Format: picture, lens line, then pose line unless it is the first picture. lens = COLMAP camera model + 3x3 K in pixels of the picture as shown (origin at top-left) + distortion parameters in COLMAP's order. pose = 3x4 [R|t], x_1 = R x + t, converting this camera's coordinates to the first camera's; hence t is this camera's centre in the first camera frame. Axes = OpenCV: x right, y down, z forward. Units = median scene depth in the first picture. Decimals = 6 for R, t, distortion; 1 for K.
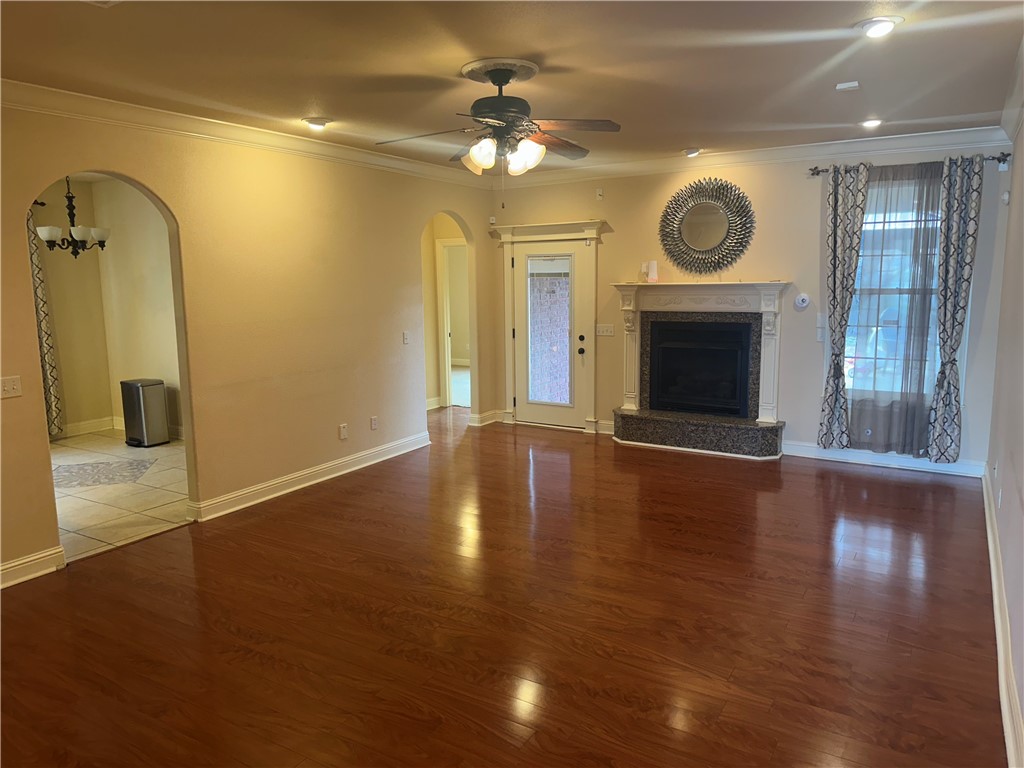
lens RADIAL K [[717.6, 0, 511.6], [0, 717.6, 378.7], [0, 0, 1]] dist [0.056346, -0.068433]
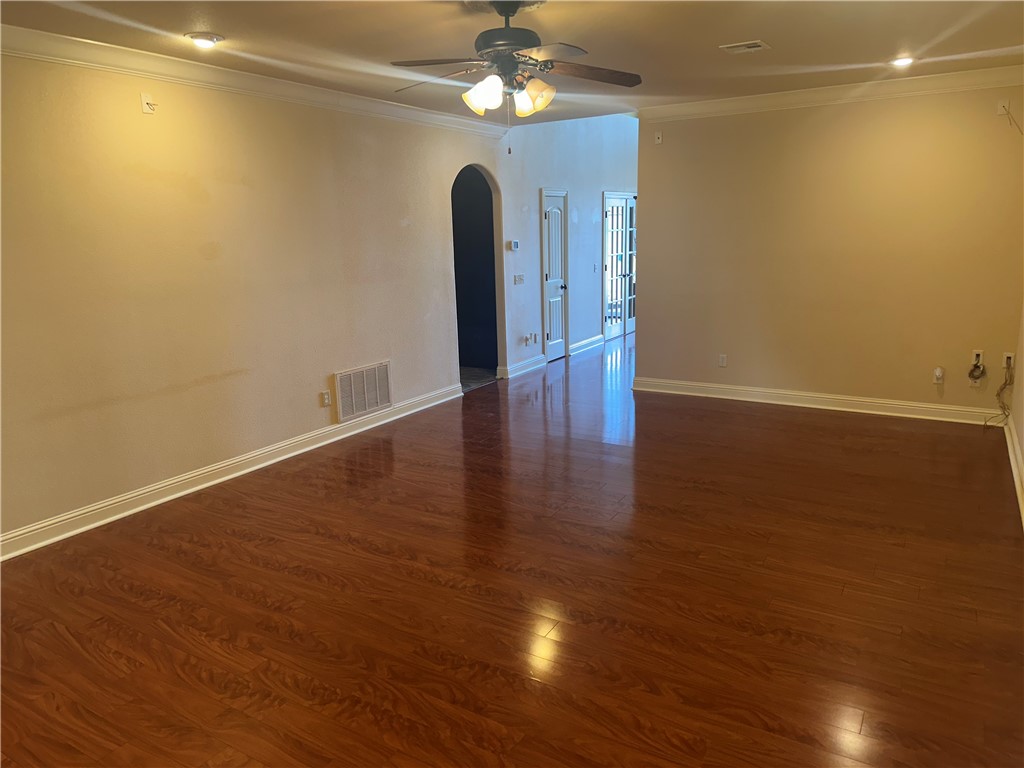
lens RADIAL K [[717.6, 0, 512.4], [0, 717.6, 382.6], [0, 0, 1]] dist [0.056346, -0.068433]
pose [[-0.999163, 0.040236, 0.007423, -0.006948], [0.040246, 0.933805, 0.355511, -0.176886], [0.007373, 0.355512, -0.934643, 1.185282]]
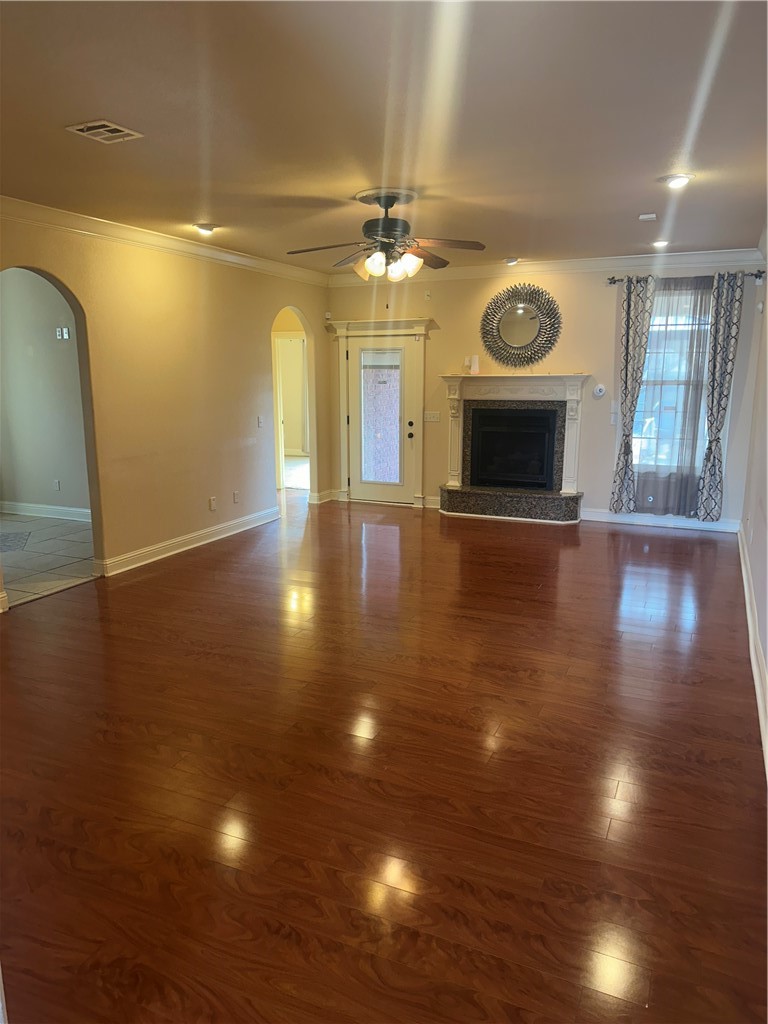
lens RADIAL K [[717.6, 0, 384.1], [0, 717.6, 513.2], [0, 0, 1]] dist [0.056346, -0.068433]
pose [[0.992293, -0.013029, 0.123225, -0.106846], [0.006703, 0.998645, 0.051615, 0.032389], [-0.123730, -0.050391, 0.991036, -0.155892]]
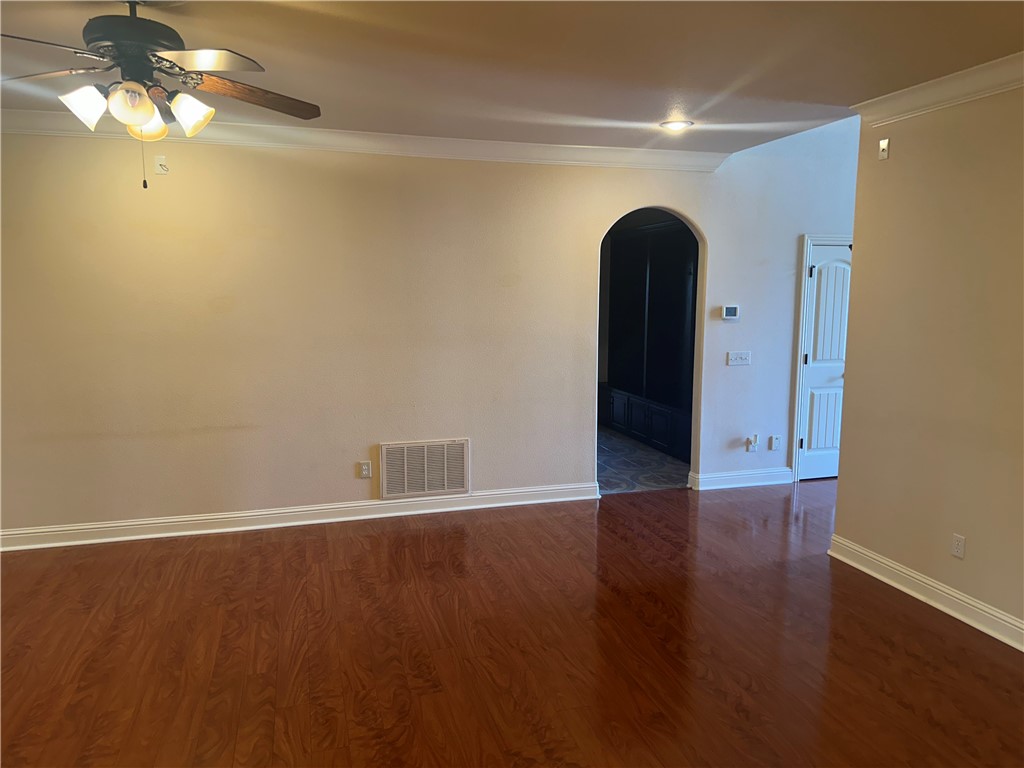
lens RADIAL K [[717.6, 0, 505.0], [0, 717.6, 386.4], [0, 0, 1]] dist [0.056346, -0.068433]
pose [[-0.734689, -0.078326, 0.673867, -0.435634], [0.112215, 0.965599, 0.234579, -0.109783], [-0.669059, 0.247960, -0.700625, 0.778412]]
